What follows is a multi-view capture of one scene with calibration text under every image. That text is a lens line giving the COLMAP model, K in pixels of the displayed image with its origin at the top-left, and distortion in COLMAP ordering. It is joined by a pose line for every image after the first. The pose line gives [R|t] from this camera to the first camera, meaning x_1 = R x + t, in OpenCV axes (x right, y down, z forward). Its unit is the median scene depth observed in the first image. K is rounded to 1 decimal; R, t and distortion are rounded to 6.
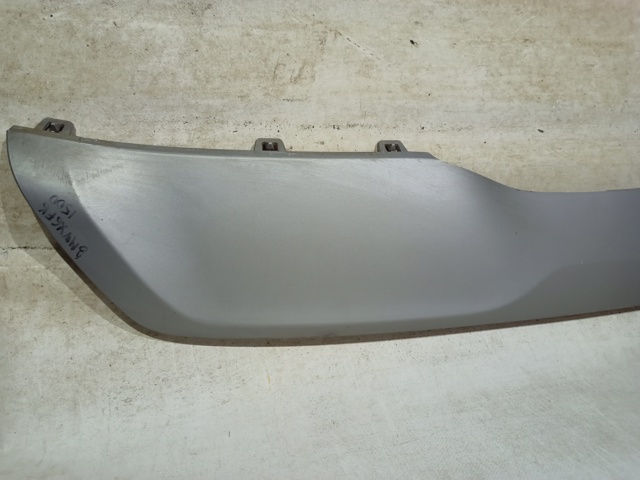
lens RADIAL K [[484.8, 0, 318.9], [0, 484.8, 236.2], [0, 0, 1]] dist [0.023504, -0.007569]
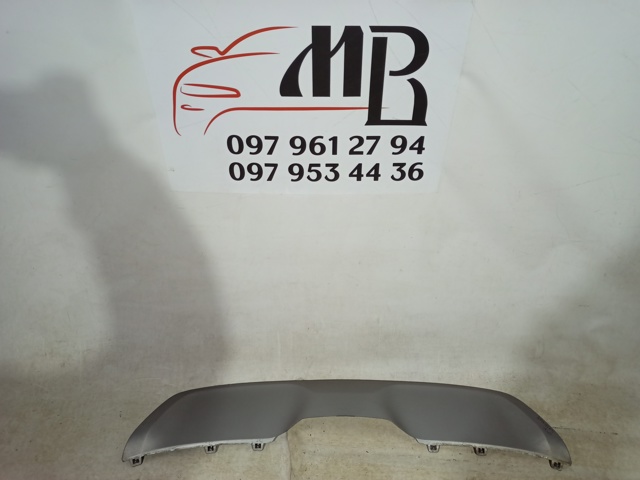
lens RADIAL K [[484.8, 0, 320.8], [0, 484.8, 237.8], [0, 0, 1]] dist [0.023504, -0.007569]
pose [[-0.975781, -0.212799, -0.050669, 1.033108], [0.104457, -0.656799, 0.746796, -1.353411], [-0.192196, 0.723417, 0.663121, -1.336737]]
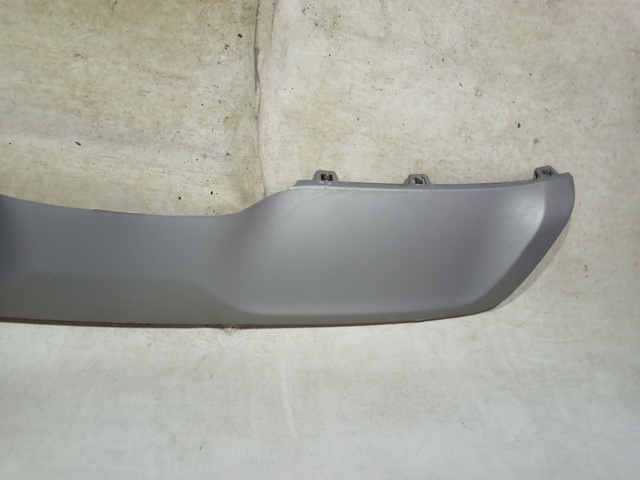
lens RADIAL K [[484.8, 0, 320.0], [0, 484.8, 243.8], [0, 0, 1]] dist [0.023504, -0.007569]
pose [[0.983491, 0.179436, 0.023418, 0.980794], [-0.179764, 0.983627, 0.012750, -0.111427], [-0.020747, -0.016749, 0.999644, -0.058913]]
